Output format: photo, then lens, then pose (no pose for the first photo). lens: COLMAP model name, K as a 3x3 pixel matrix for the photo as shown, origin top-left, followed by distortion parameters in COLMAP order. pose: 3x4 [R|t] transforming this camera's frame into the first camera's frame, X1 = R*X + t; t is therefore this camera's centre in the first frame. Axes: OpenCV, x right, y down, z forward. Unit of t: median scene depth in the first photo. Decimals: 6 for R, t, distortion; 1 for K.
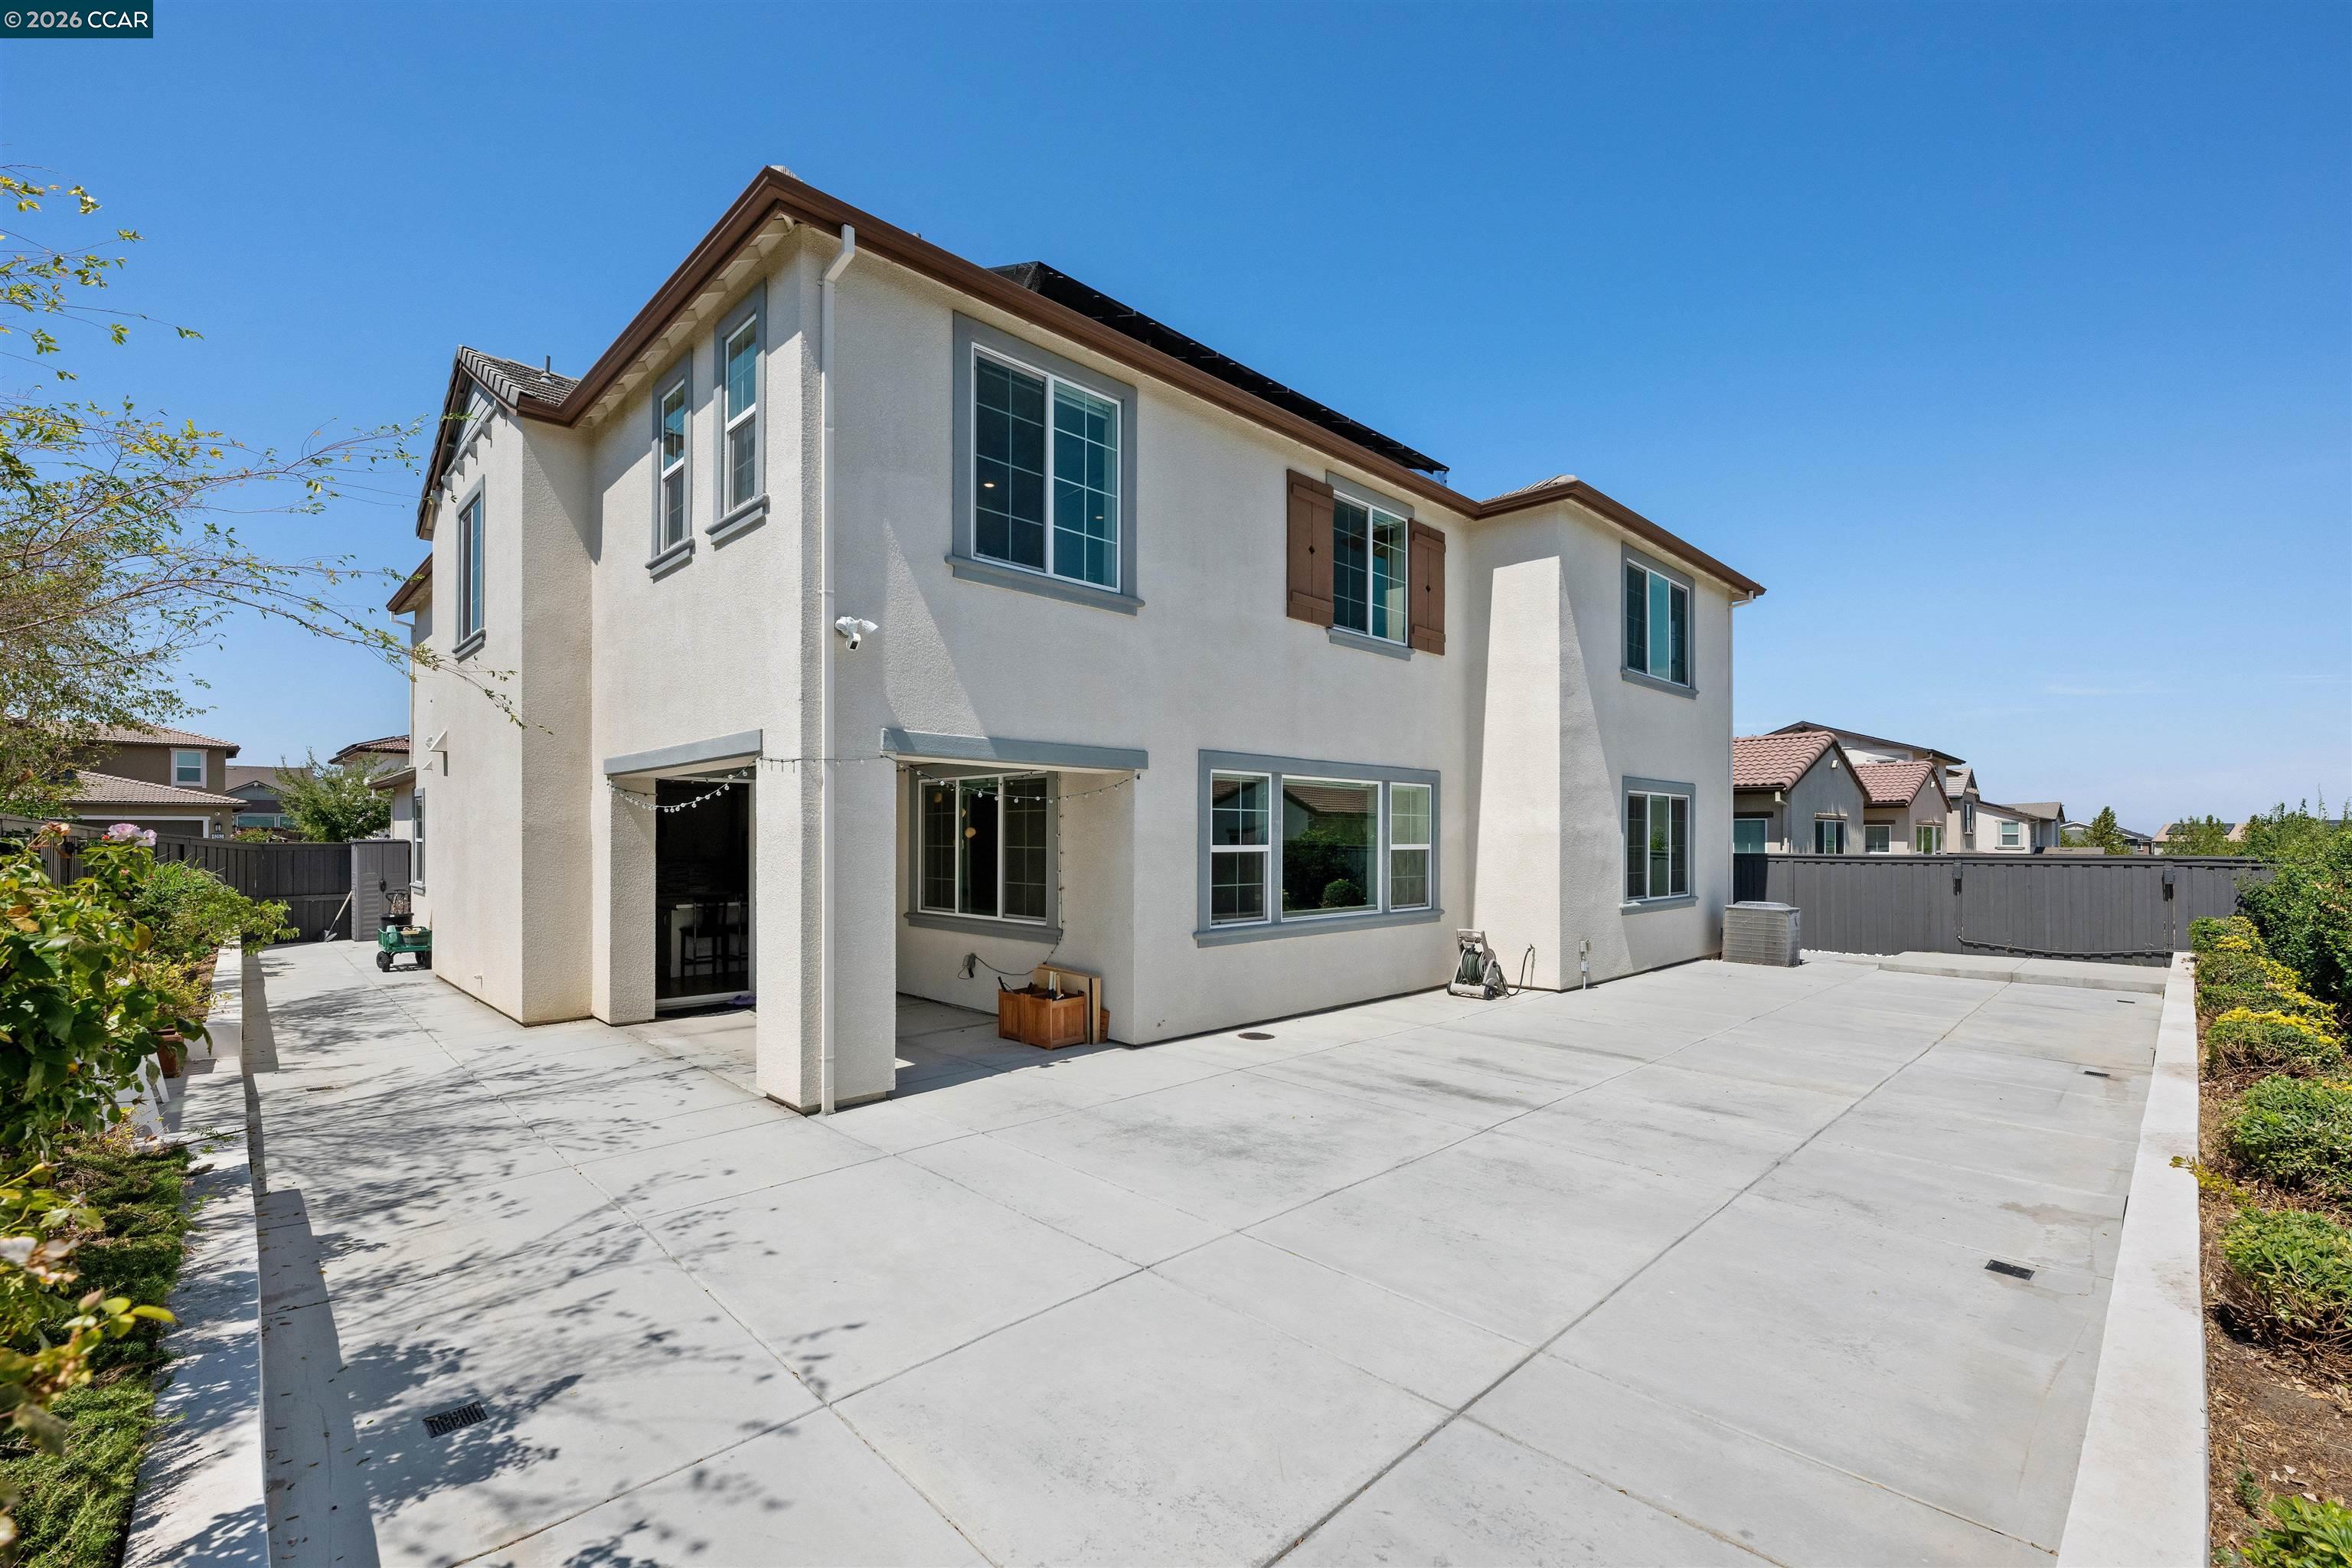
lens RADIAL K [[1000.1, 0, 1179.5], [0, 1000.1, 846.5], [0, 0, 1]] dist [-0.001803, -0.000152]
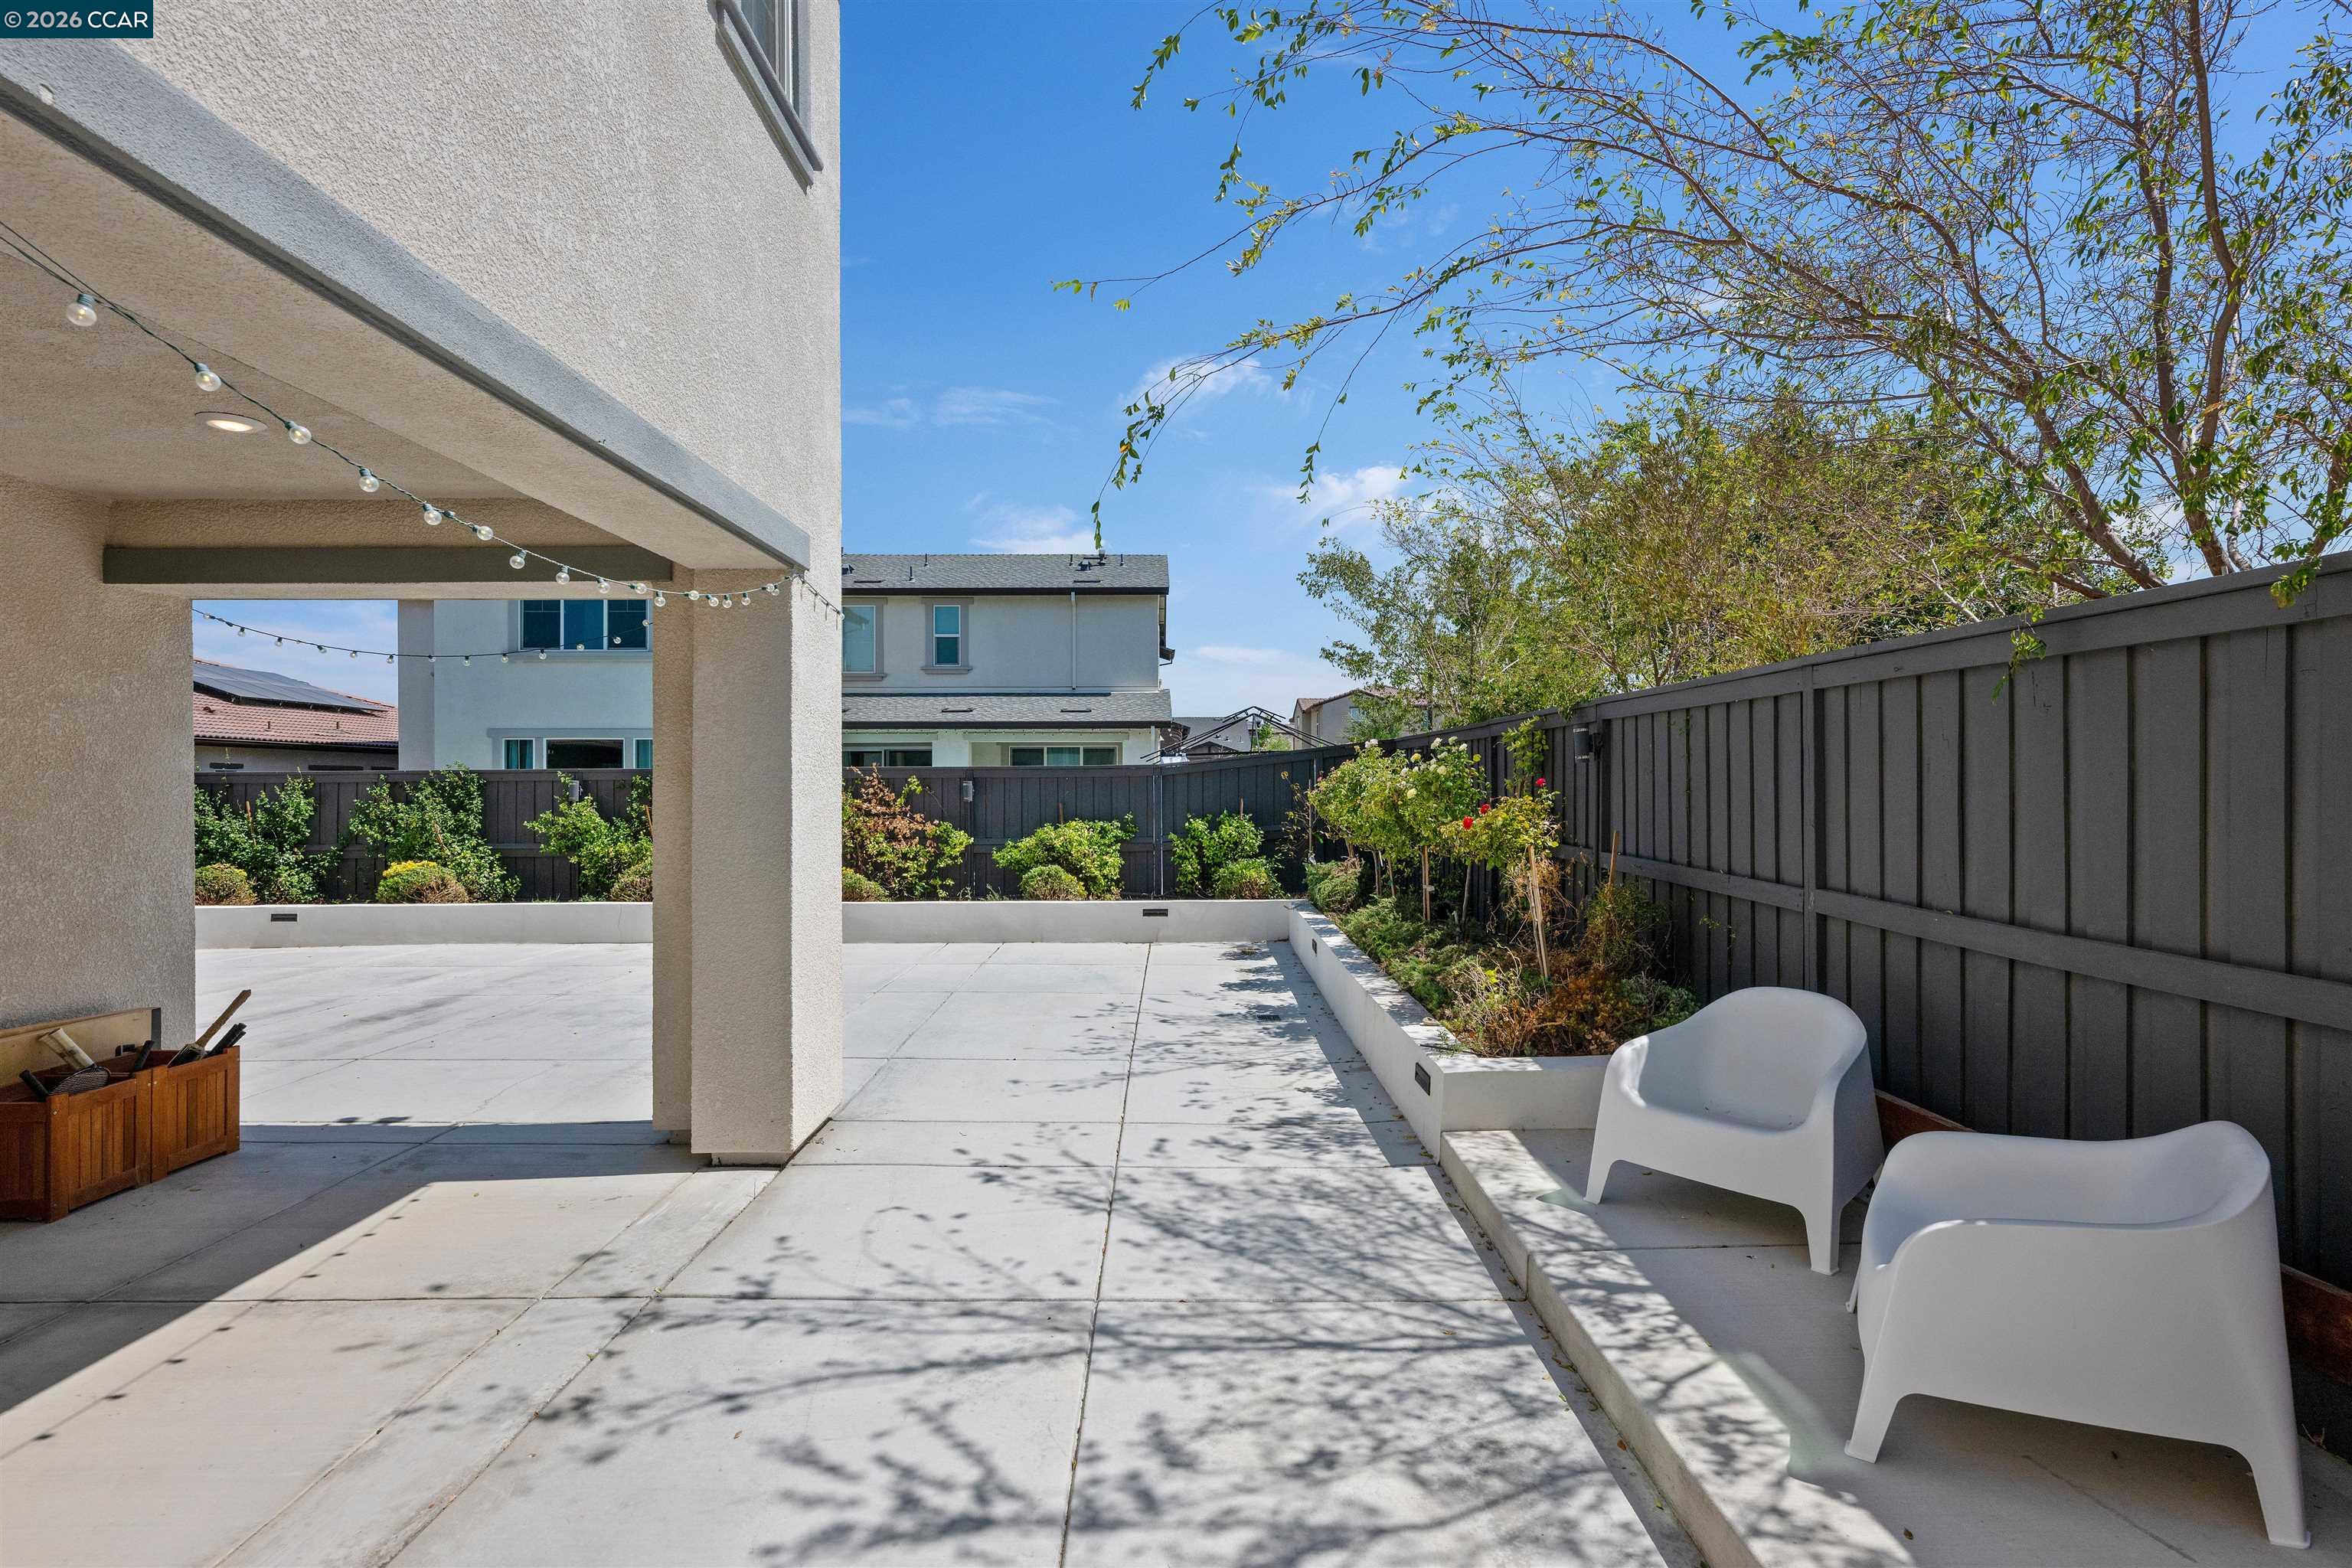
lens RADIAL K [[1075.7, 0, 1173.4], [0, 1075.7, 783.1], [0, 0, 1]] dist [0.000210, 0.000005]
pose [[-0.718234, 0.004774, 0.695785, -1.027727], [0.009194, 0.999954, 0.002630, 0.032715], [-0.695740, 0.008286, -0.718245, 1.312054]]
